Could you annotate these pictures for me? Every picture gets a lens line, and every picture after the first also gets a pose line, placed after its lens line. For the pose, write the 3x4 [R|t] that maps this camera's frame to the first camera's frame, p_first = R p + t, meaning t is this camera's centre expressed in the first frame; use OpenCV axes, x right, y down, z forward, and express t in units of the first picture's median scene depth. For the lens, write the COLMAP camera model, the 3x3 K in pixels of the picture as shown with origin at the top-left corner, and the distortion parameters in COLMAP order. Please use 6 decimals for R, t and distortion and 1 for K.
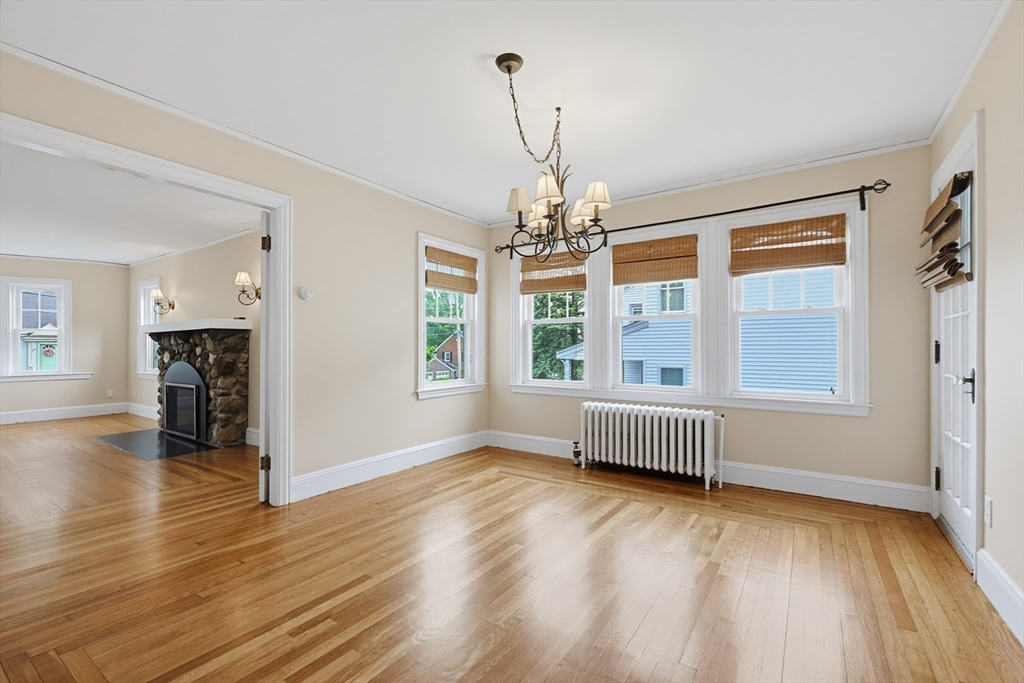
lens RADIAL K [[437.8, 0, 512.0], [0, 437.8, 341.5], [0, 0, 1]] dist [-0.001648, -0.000196]
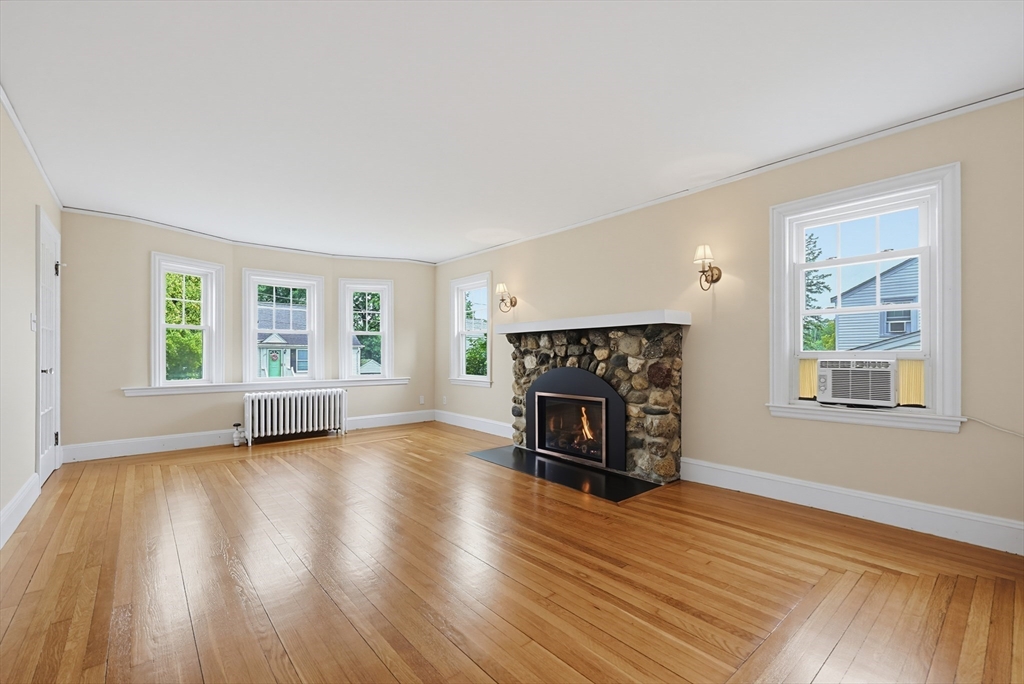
lens RADIAL K [[431.0, 0, 515.4], [0, 431.0, 352.9], [0, 0, 1]] dist [0.000226, -0.000026]
pose [[0.966571, 0.002453, -0.256386, -0.680585], [-0.000163, 0.999960, 0.008955, 0.012342], [0.256398, -0.008614, 0.966533, 0.216444]]
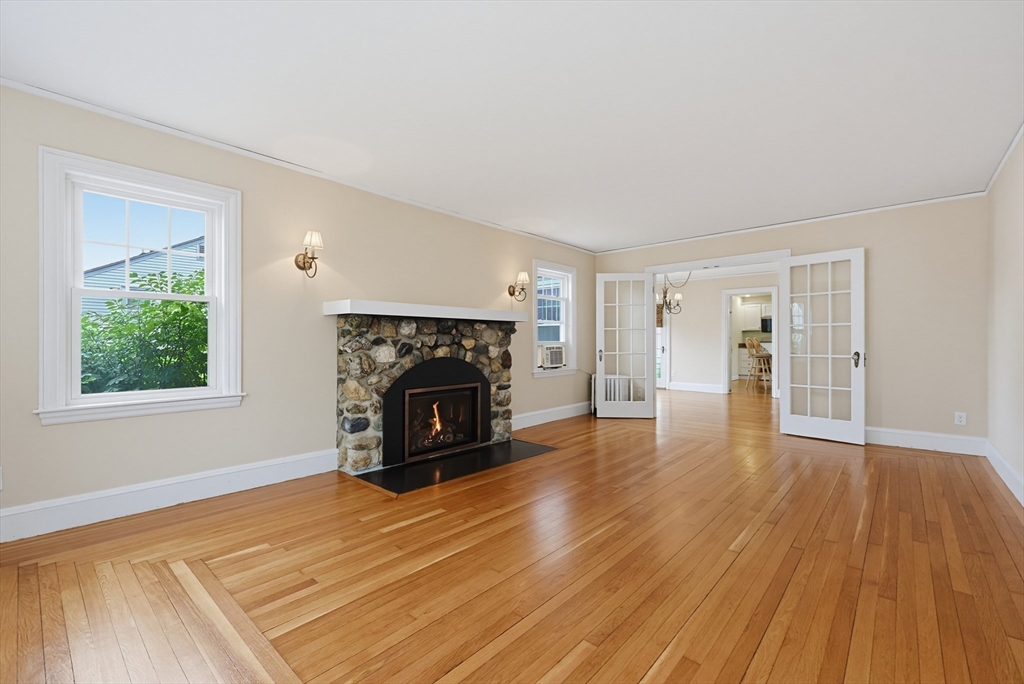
lens RADIAL K [[445.4, 0, 512.0], [0, 445.4, 342.0], [0, 0, 1]] dist [0.001481, 0.000007]
pose [[0.135656, 0.003073, 0.990751, -1.598281], [-0.013051, 0.999914, -0.001315, 0.018447], [-0.990670, -0.012752, 0.135684, 0.814740]]
